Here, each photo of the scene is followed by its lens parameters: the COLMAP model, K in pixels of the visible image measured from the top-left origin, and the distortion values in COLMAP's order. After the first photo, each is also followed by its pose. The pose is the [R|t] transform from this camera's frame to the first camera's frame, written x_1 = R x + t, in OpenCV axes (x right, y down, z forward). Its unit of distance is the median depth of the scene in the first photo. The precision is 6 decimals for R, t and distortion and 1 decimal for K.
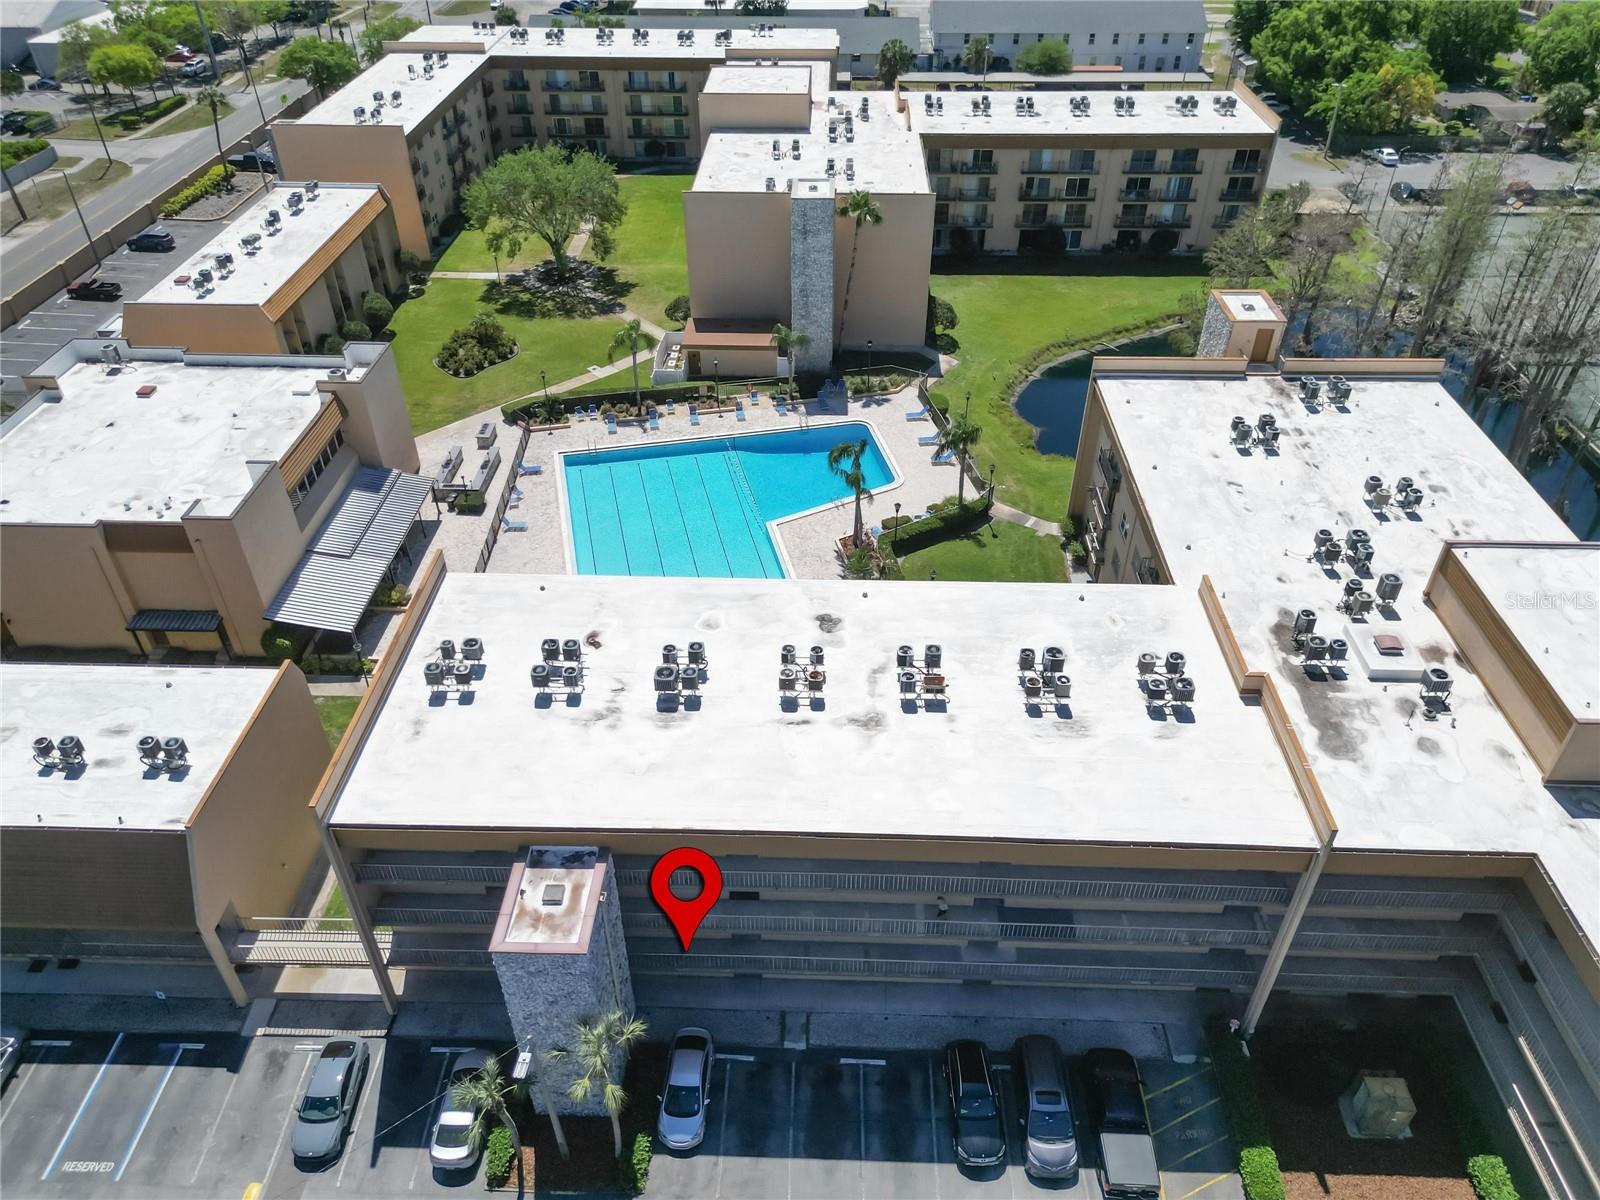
lens RADIAL K [[1124.0, 0, 800.0], [0, 1124.0, 605.8], [0, 0, 1]] dist [0.062635, -0.054955]
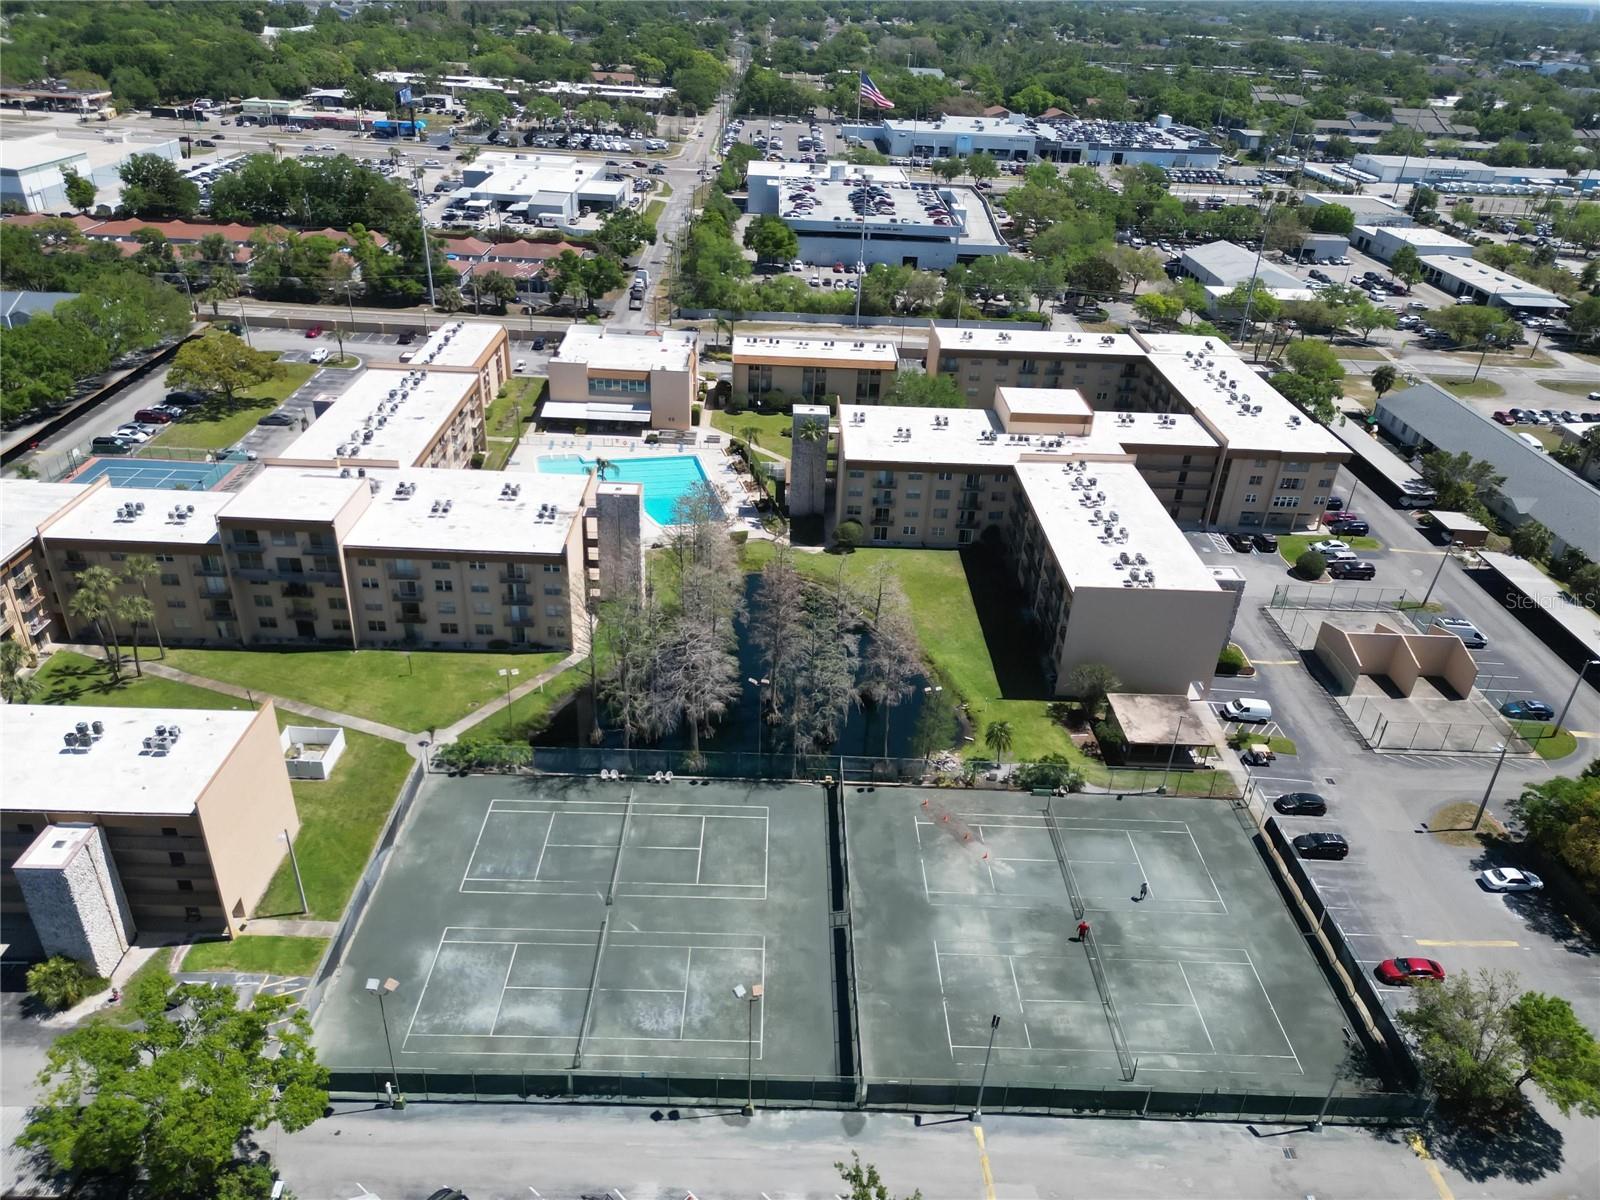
lens RADIAL K [[1114.7, 0, 800.9], [0, 1114.7, 605.0], [0, 0, 1]] dist [0.080539, -0.077555]
pose [[0.044608, 0.497626, -0.866244, 1.913431], [-0.649998, 0.672923, 0.353097, -0.898295], [0.758625, 0.547306, 0.353474, 0.669148]]
